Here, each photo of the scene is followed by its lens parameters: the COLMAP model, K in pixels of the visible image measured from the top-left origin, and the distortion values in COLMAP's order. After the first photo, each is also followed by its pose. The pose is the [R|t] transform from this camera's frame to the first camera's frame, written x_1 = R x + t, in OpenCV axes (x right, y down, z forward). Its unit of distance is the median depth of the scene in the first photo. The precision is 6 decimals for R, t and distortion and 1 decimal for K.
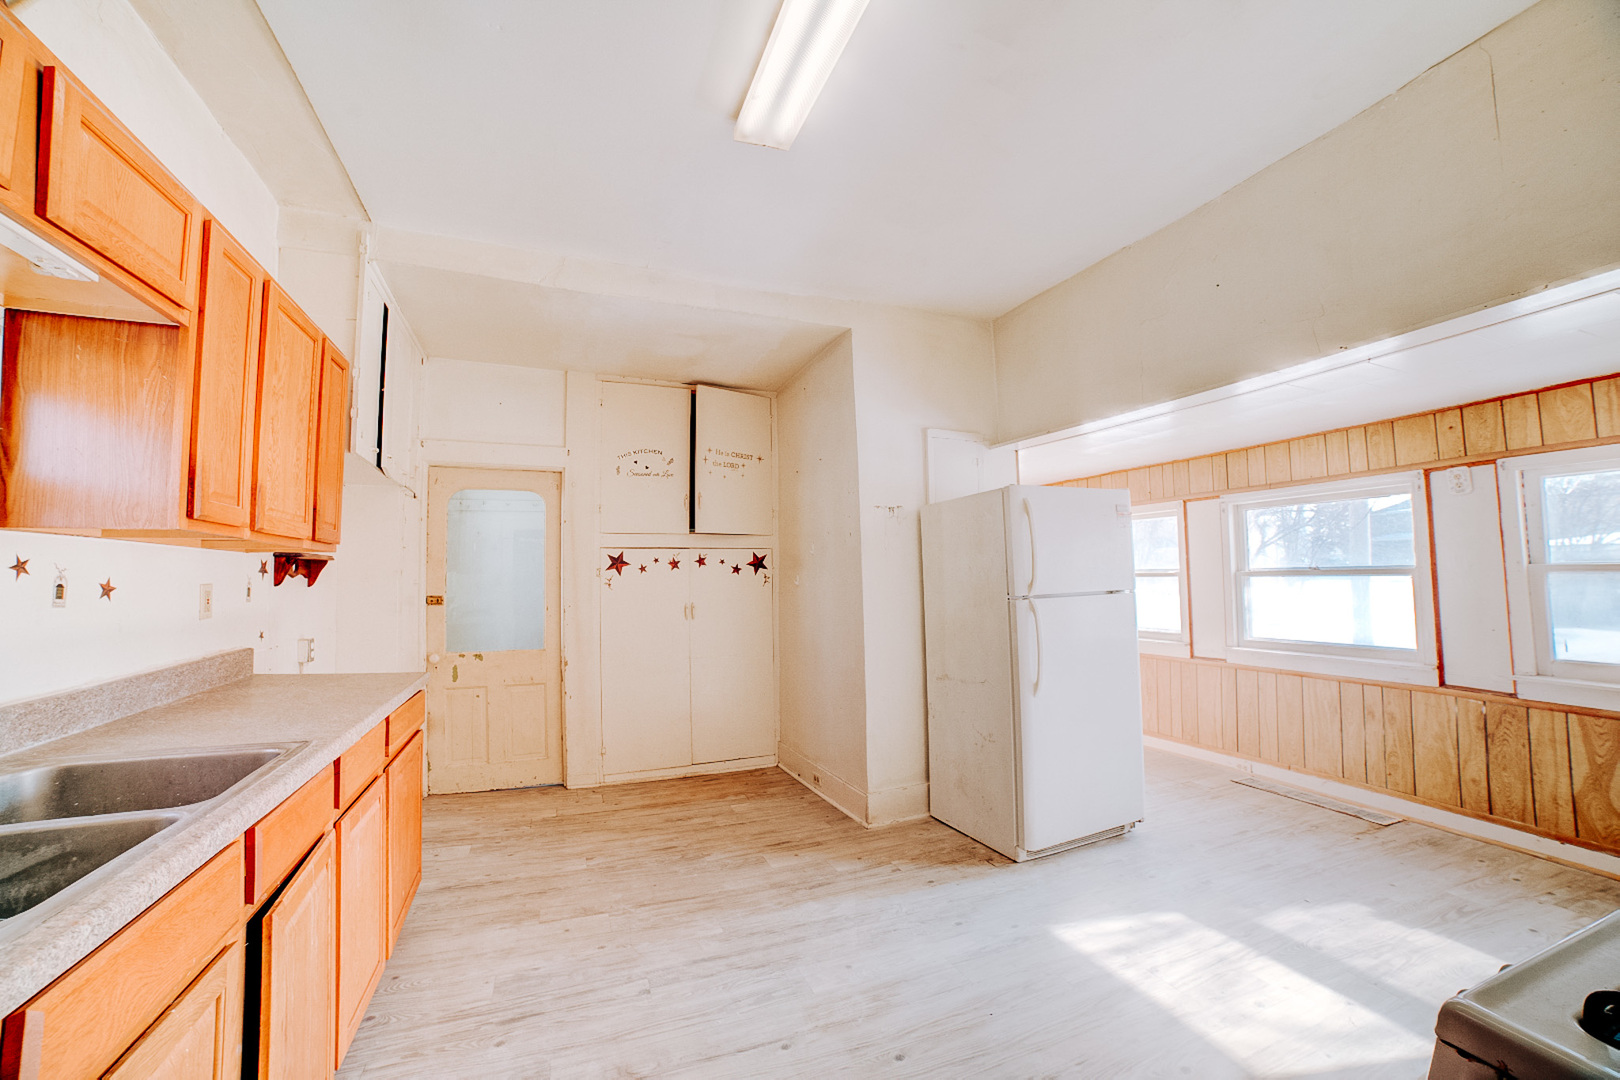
lens RADIAL K [[639.5, 0, 804.3], [0, 639.5, 548.7], [0, 0, 1]] dist [-0.103876, 0.032699]
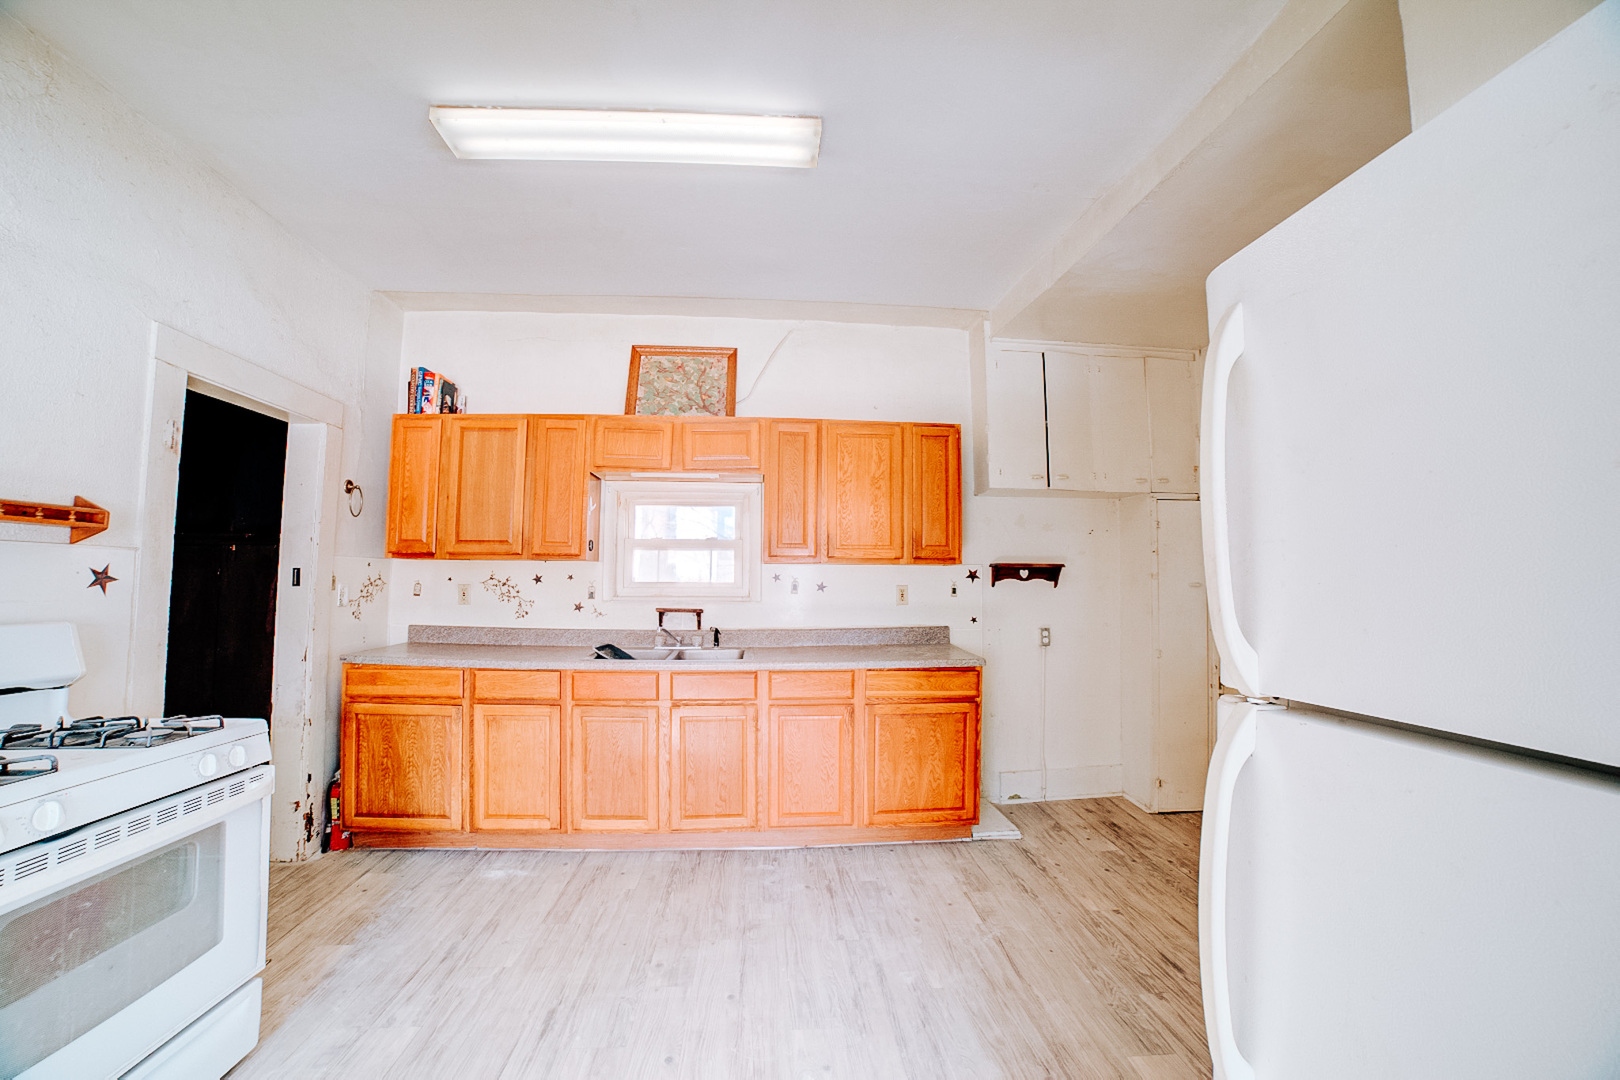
lens RADIAL K [[639.5, 0, 804.3], [0, 639.5, 548.7], [0, 0, 1]] dist [-0.103876, 0.032699]
pose [[-0.296171, -0.033520, -0.954546, 0.725732], [0.044321, 0.997825, -0.048791, 0.024877], [0.954106, -0.056756, -0.294042, 1.039956]]
